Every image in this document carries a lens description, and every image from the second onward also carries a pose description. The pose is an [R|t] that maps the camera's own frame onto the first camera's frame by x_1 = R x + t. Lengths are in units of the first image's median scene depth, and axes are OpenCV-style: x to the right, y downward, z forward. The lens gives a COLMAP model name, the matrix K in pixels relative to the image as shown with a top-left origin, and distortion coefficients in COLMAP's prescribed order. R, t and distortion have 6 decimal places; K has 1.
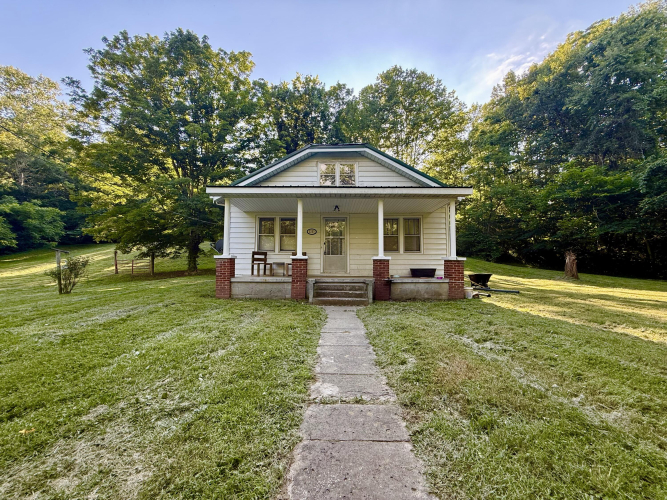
lens RADIAL K [[271.0, 0, 331.6], [0, 271.0, 250.3], [0, 0, 1]] dist [0.001217, 0.000230]
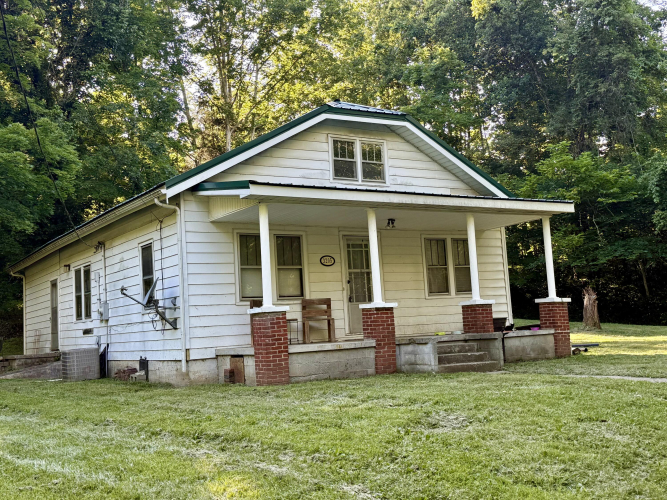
lens RADIAL K [[761.2, 0, 333.1], [0, 761.2, 249.0], [0, 0, 1]] dist [0.021163, 0.000000]
pose [[0.842377, 0.007443, 0.538838, -0.899730], [0.023840, 0.998411, -0.051060, -0.012944], [-0.538362, 0.055858, 0.840861, -0.311471]]
